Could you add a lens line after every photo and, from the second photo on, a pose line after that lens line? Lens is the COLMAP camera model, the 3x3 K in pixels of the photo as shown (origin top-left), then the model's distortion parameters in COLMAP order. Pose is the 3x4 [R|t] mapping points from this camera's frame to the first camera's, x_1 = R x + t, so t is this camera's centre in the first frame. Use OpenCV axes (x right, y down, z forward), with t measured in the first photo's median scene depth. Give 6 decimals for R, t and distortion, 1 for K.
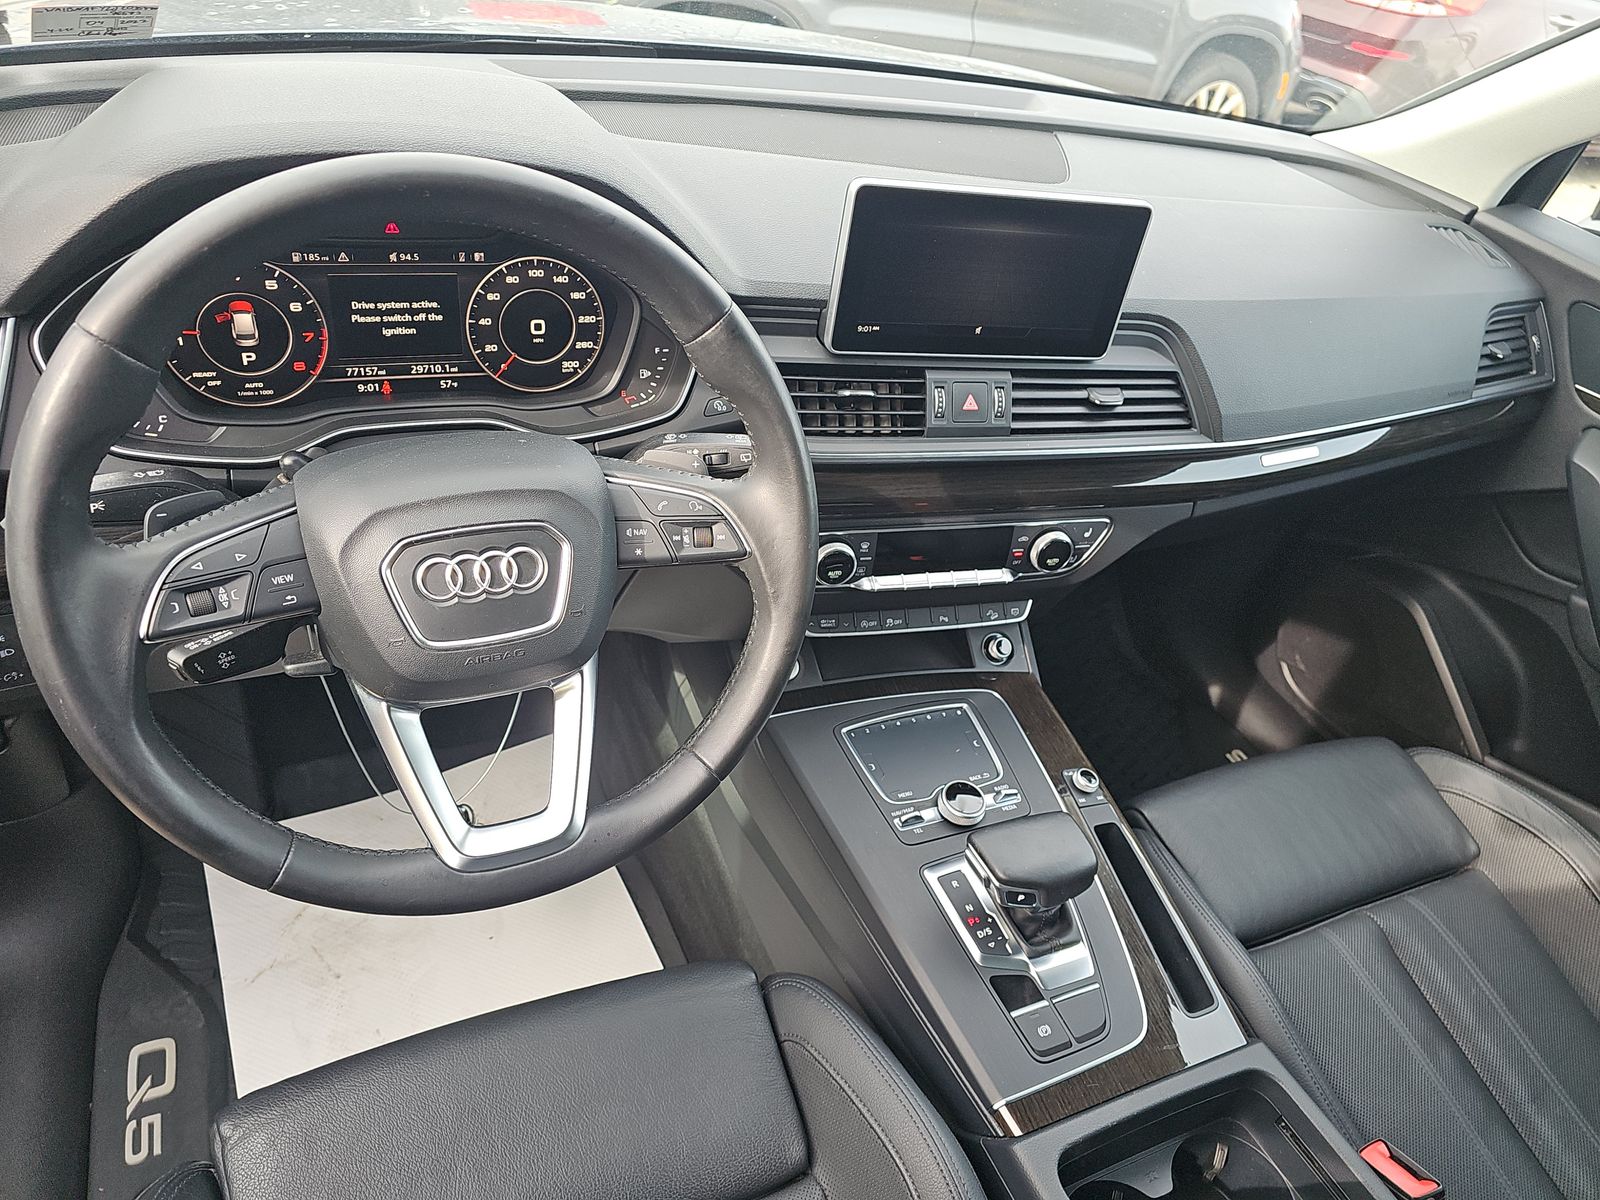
lens RADIAL K [[1057.8, 0, 789.8], [0, 1057.8, 606.8], [0, 0, 1]] dist [0.028485, -0.038314]
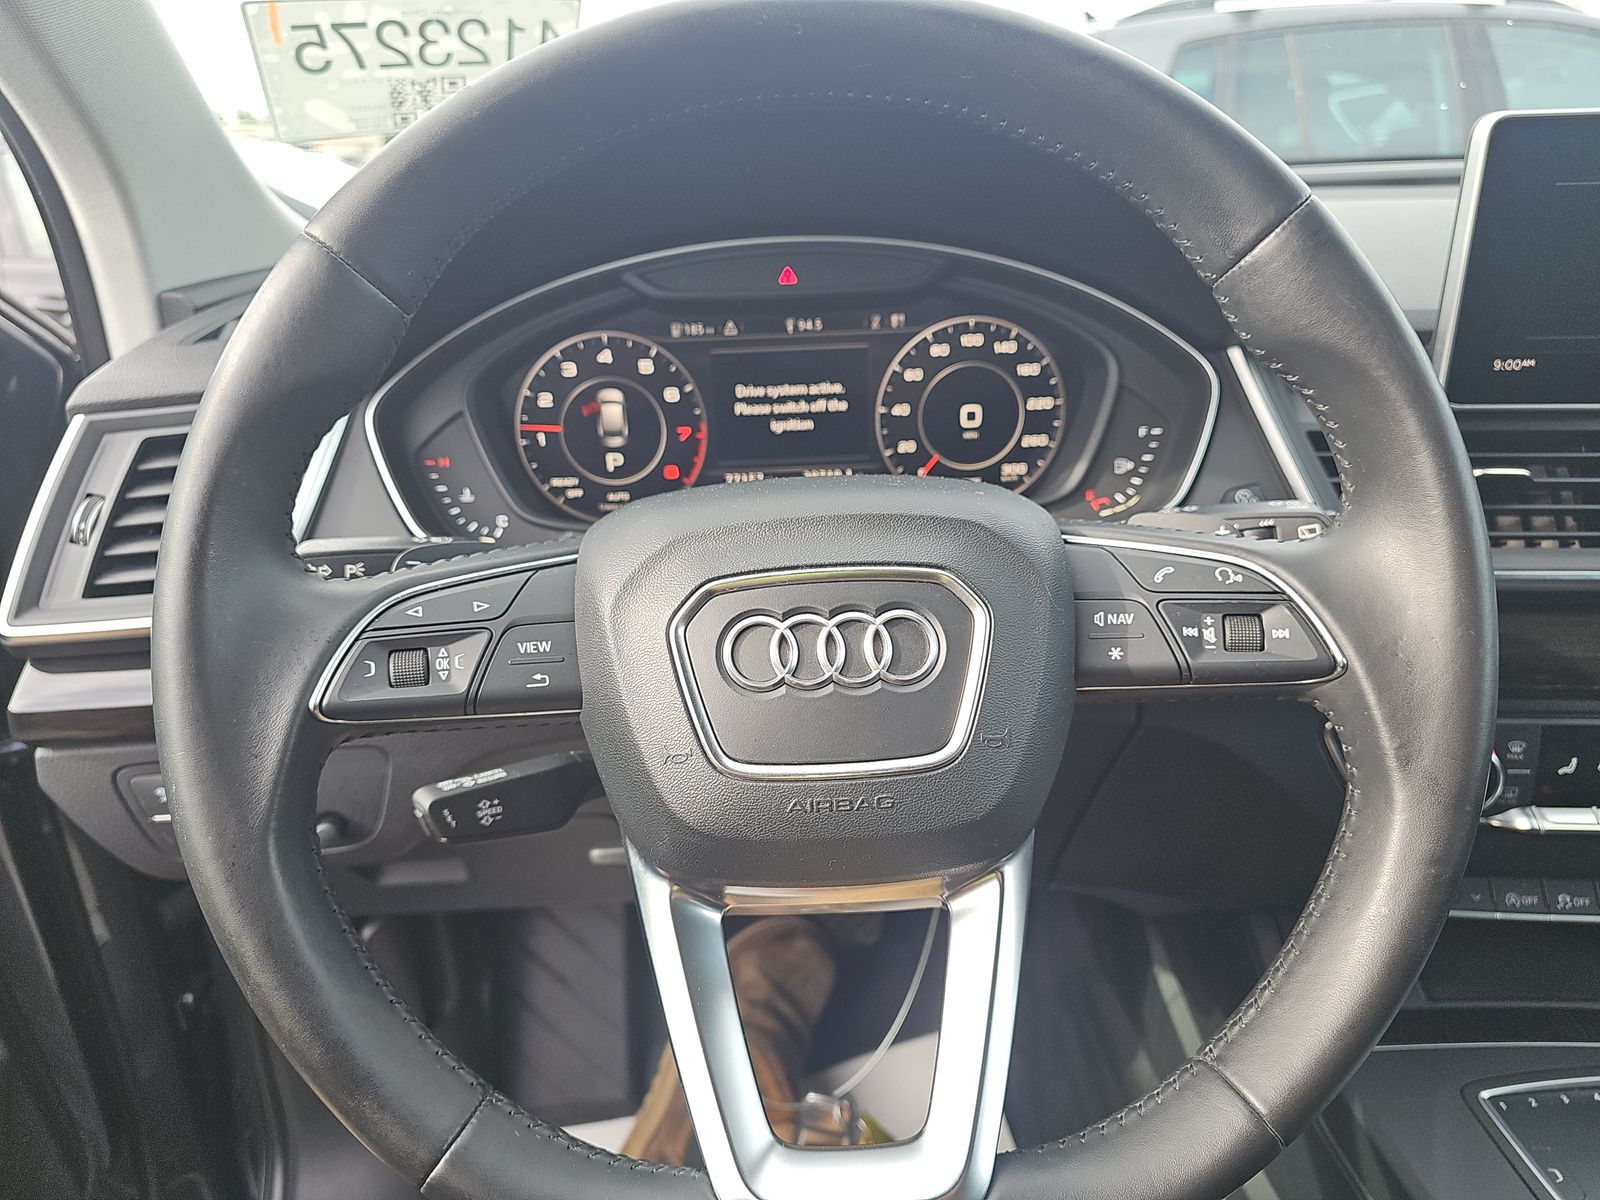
lens RADIAL K [[1057.8, 0, 789.8], [0, 1057.8, 606.8], [0, 0, 1]] dist [0.028485, -0.038314]
pose [[0.914015, -0.021731, -0.405098, -0.063121], [-0.100841, 0.955052, -0.278758, 0.080858], [0.392948, 0.295640, 0.870740, 0.378711]]
